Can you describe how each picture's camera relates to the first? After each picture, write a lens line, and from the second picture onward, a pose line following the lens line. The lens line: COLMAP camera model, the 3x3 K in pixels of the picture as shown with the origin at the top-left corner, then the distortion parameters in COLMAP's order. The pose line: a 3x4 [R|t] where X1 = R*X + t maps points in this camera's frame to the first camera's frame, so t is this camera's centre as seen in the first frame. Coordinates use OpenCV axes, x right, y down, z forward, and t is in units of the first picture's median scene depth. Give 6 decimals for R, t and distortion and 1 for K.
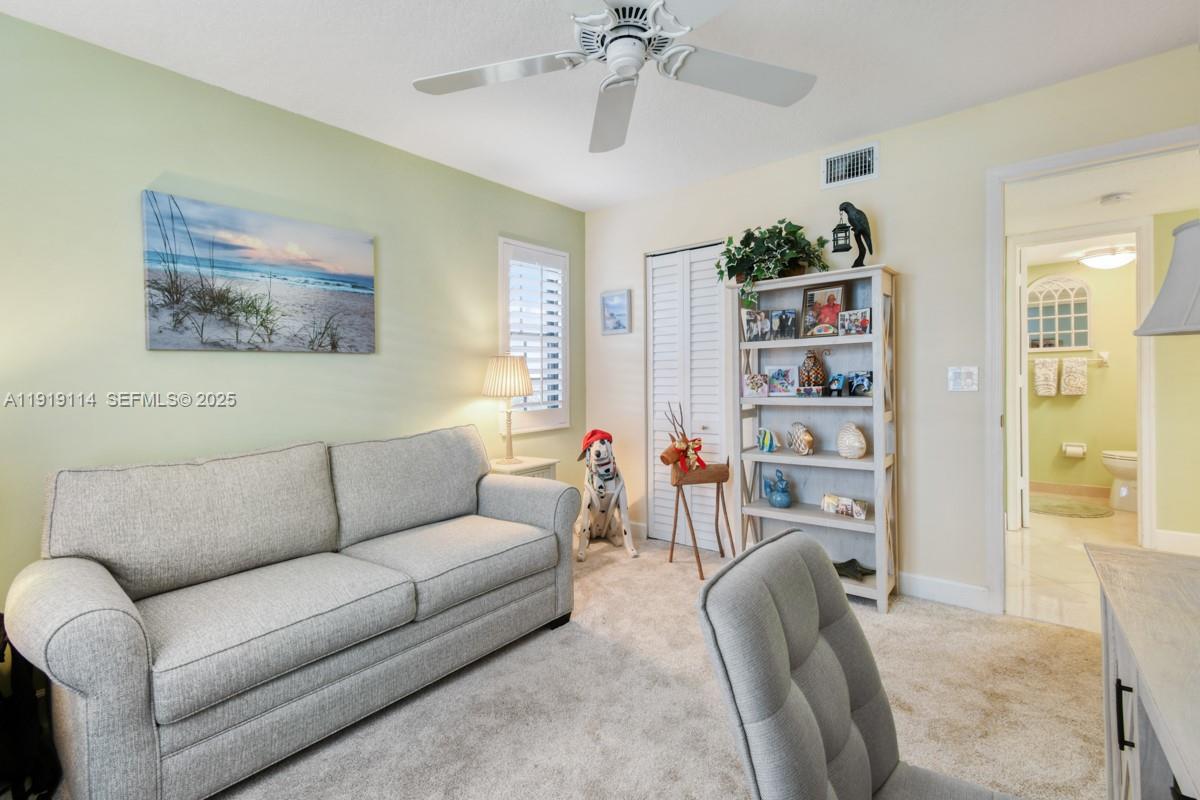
lens RADIAL K [[529.5, 0, 603.6], [0, 529.5, 383.8], [0, 0, 1]] dist [-0.001331, -0.000221]
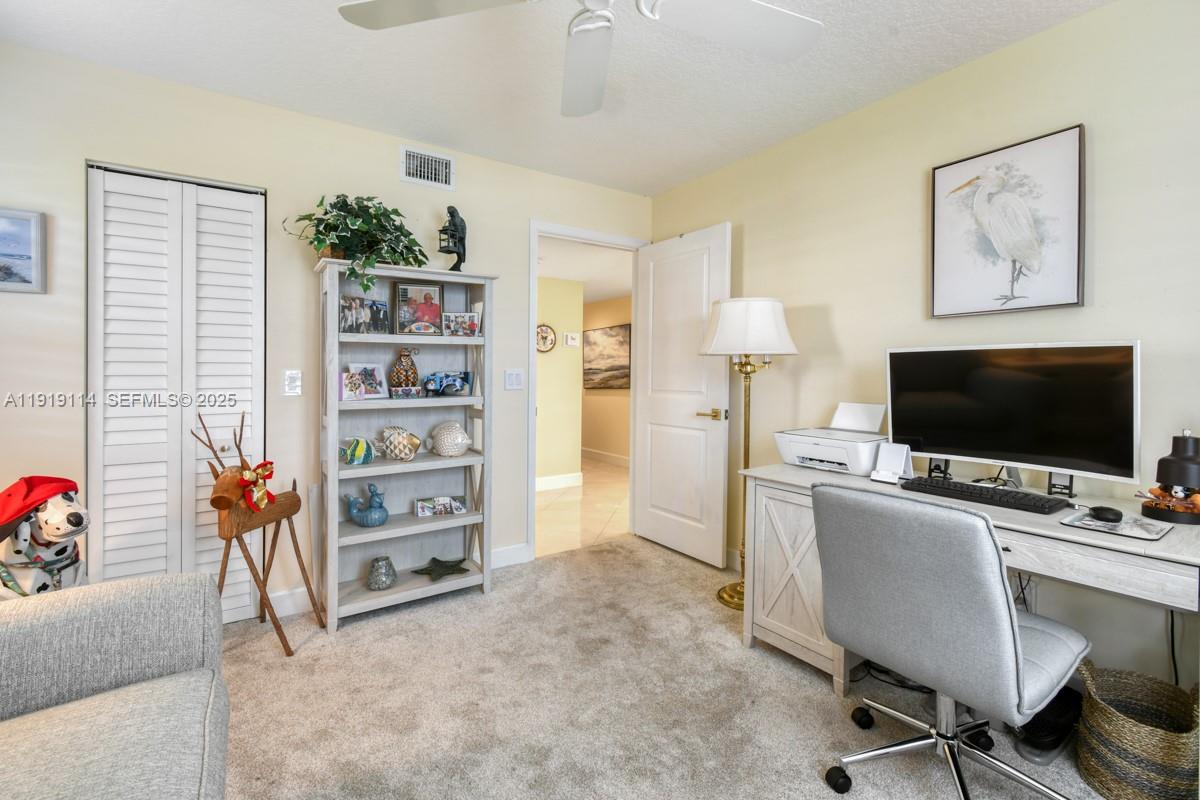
lens RADIAL K [[527.8, 0, 596.2], [0, 527.8, 380.9], [0, 0, 1]] dist [0.001220, -0.000223]
pose [[0.304926, 0.003171, 0.952371, -0.422619], [0.008372, 0.999947, -0.006010, 0.002892], [-0.952339, 0.009806, 0.304884, 0.425470]]
